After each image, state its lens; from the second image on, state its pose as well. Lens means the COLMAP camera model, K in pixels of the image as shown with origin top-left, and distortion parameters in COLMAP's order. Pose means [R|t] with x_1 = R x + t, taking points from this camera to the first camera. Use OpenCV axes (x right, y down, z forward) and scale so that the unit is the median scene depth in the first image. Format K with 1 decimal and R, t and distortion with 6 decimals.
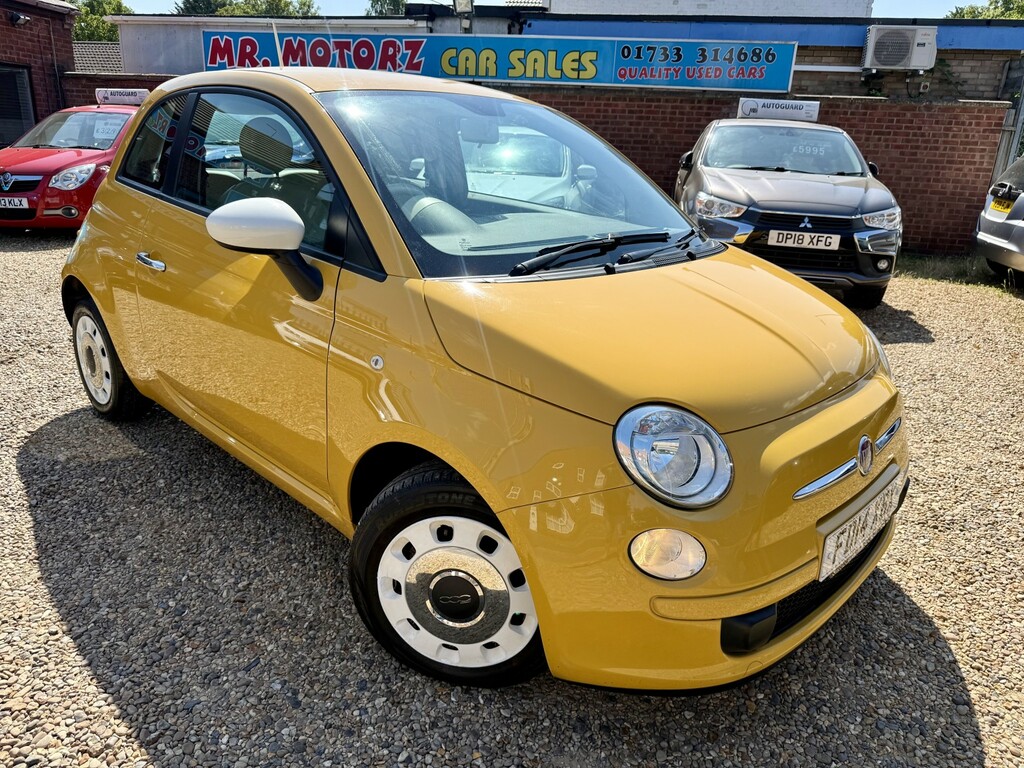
lens RADIAL K [[789.7, 0, 517.4], [0, 789.7, 376.7], [0, 0, 1]] dist [0.011623, -0.000185]
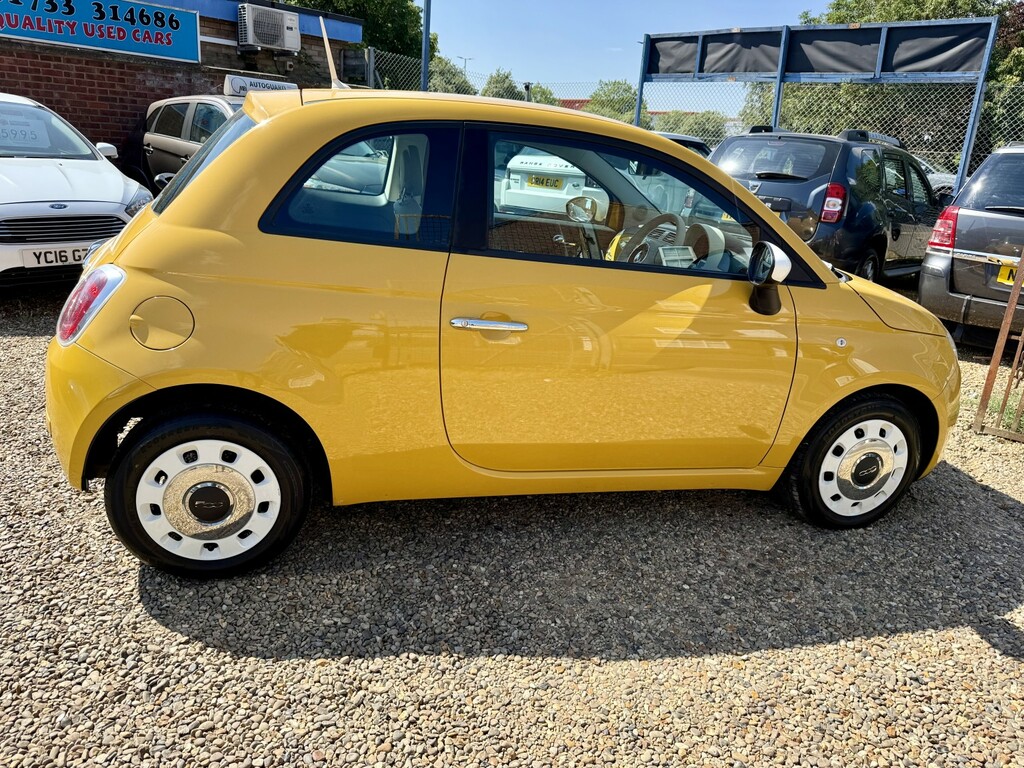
lens RADIAL K [[789.7, 0, 510.0], [0, 789.7, 386.0], [0, 0, 1]] dist [0.011623, -0.000185]
pose [[0.497102, -0.268399, 0.825137, -0.379061], [0.207886, 0.960100, 0.187059, -0.071939], [-0.842421, 0.078547, 0.533064, 0.166708]]
